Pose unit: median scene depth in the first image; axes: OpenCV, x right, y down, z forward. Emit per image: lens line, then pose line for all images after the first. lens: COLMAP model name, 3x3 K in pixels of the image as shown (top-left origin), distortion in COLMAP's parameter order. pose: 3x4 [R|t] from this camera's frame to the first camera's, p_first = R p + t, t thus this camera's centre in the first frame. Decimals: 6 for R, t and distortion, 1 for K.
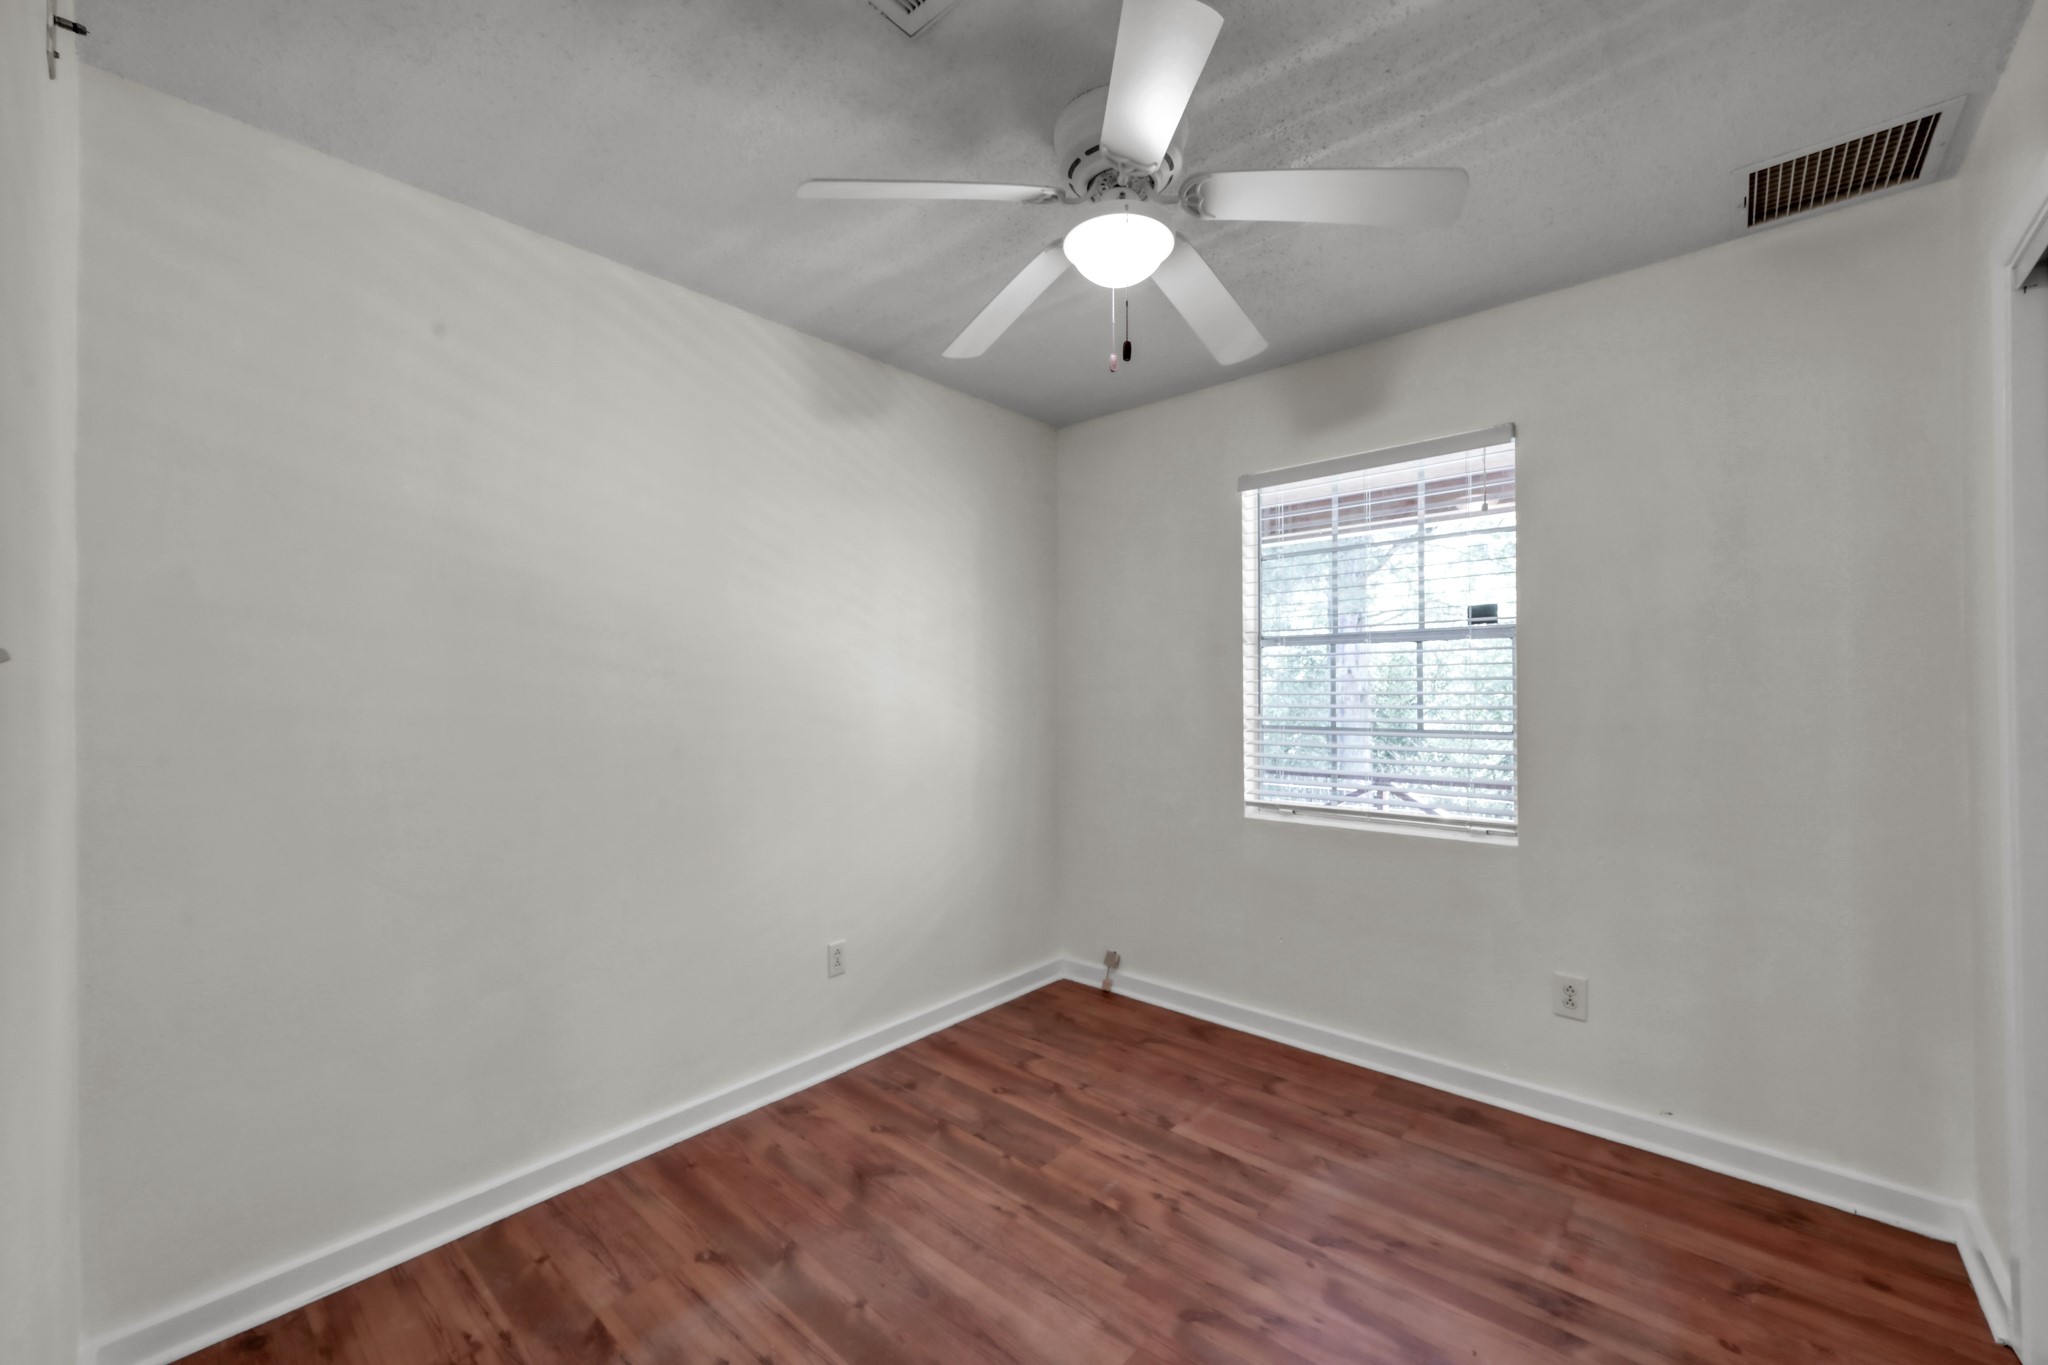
lens RADIAL K [[810.3, 0, 1027.2], [0, 810.3, 686.6], [0, 0, 1]] dist [-0.000985, 0.000184]
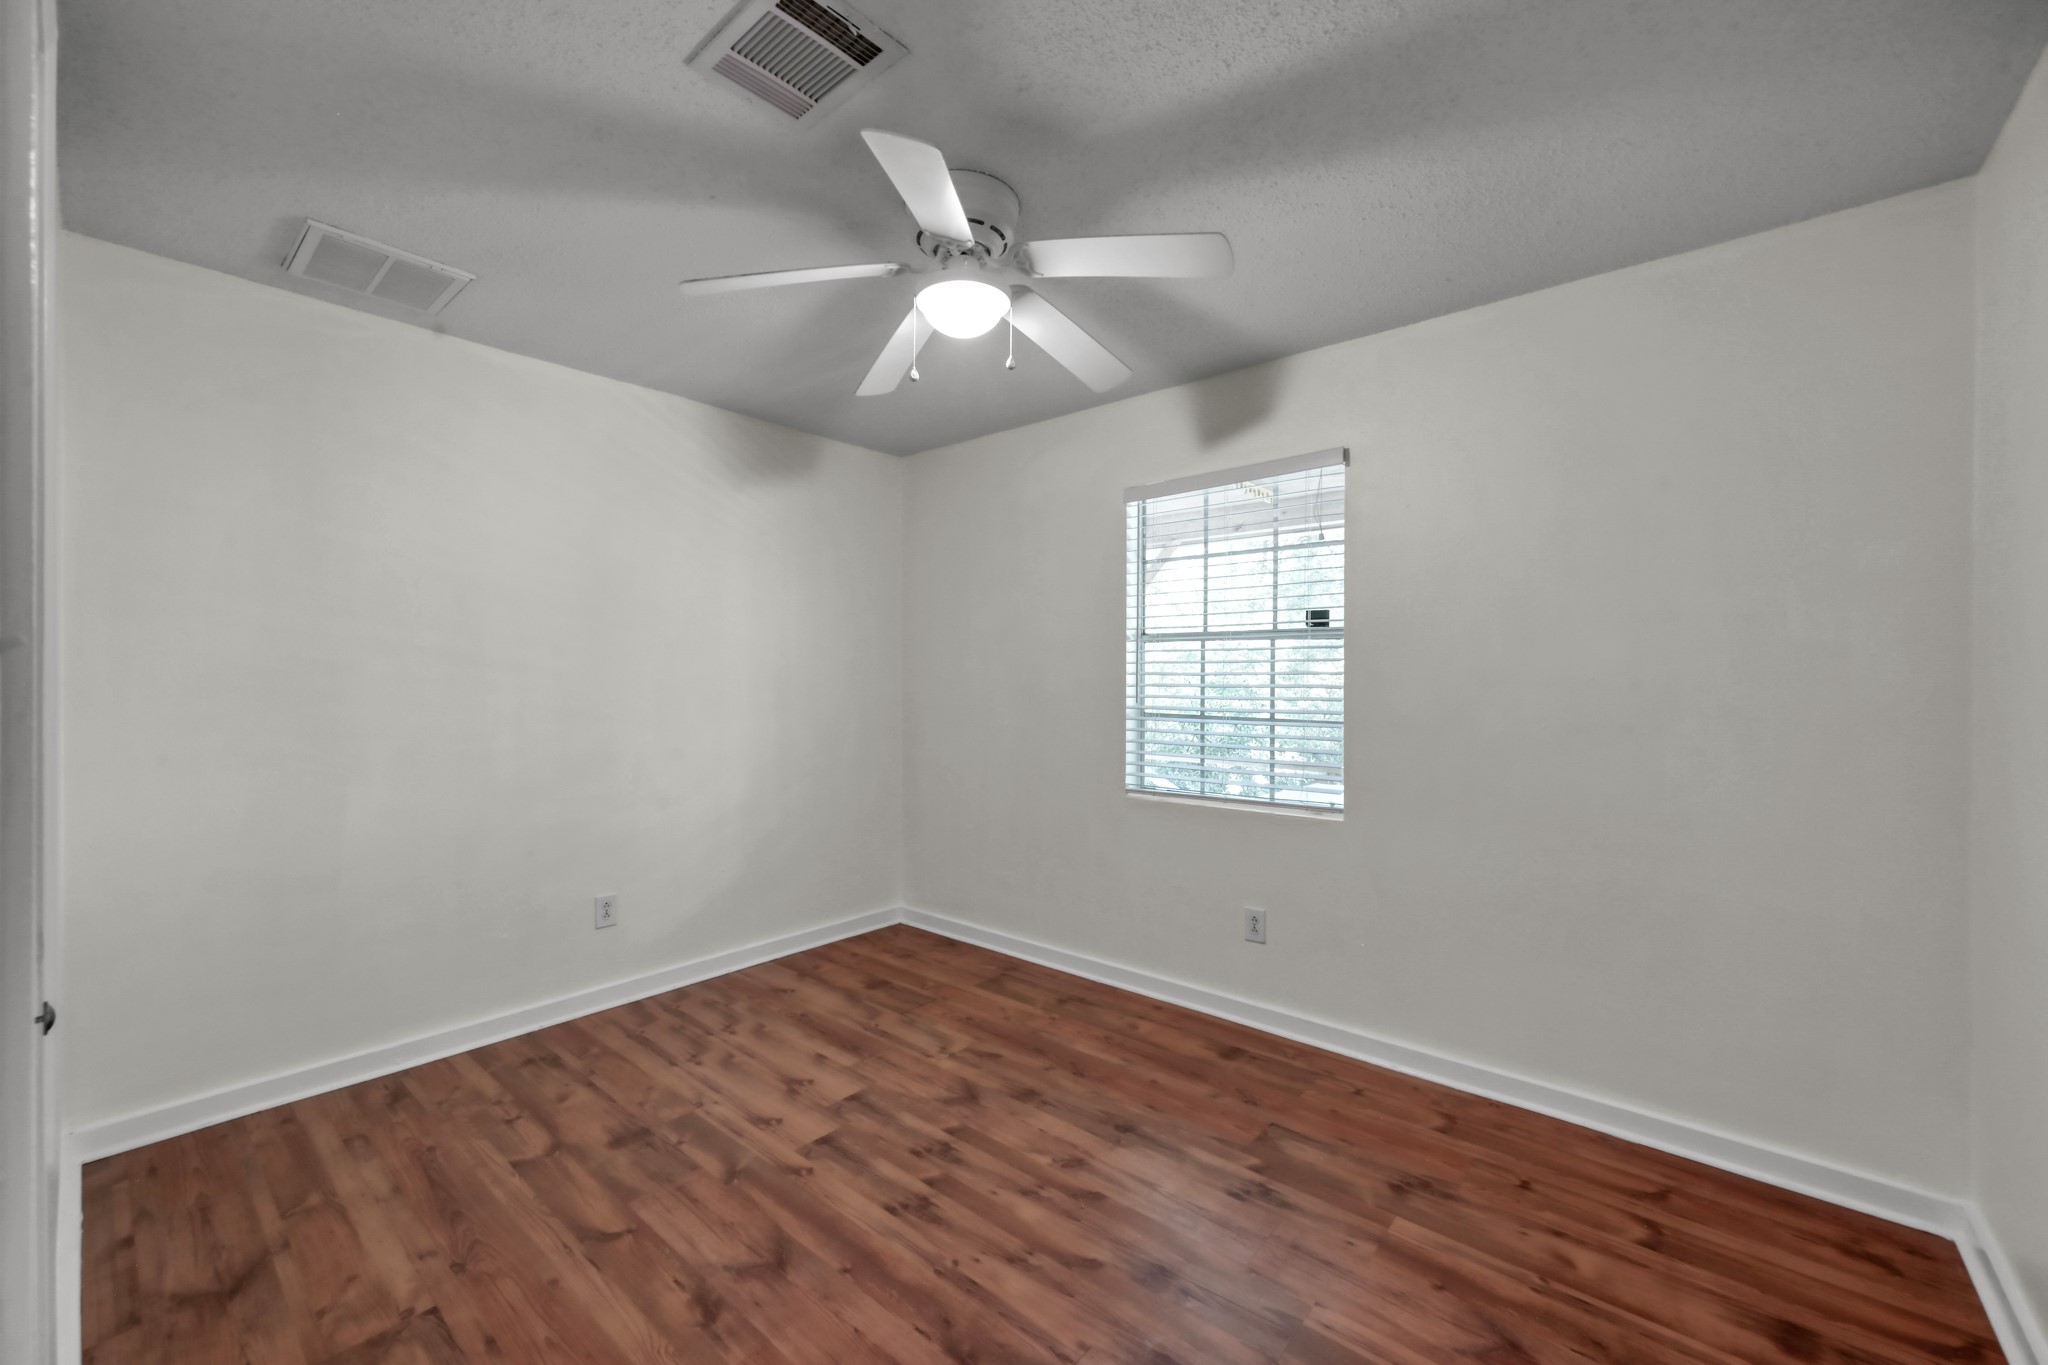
lens RADIAL K [[810.3, 0, 1037.9], [0, 810.3, 679.9], [0, 0, 1]] dist [-0.000985, 0.000184]
pose [[0.999645, 0.010727, 0.024391, 0.142569], [-0.010824, 0.999934, 0.003847, -0.001323], [-0.024349, -0.004110, 0.999695, -0.124879]]
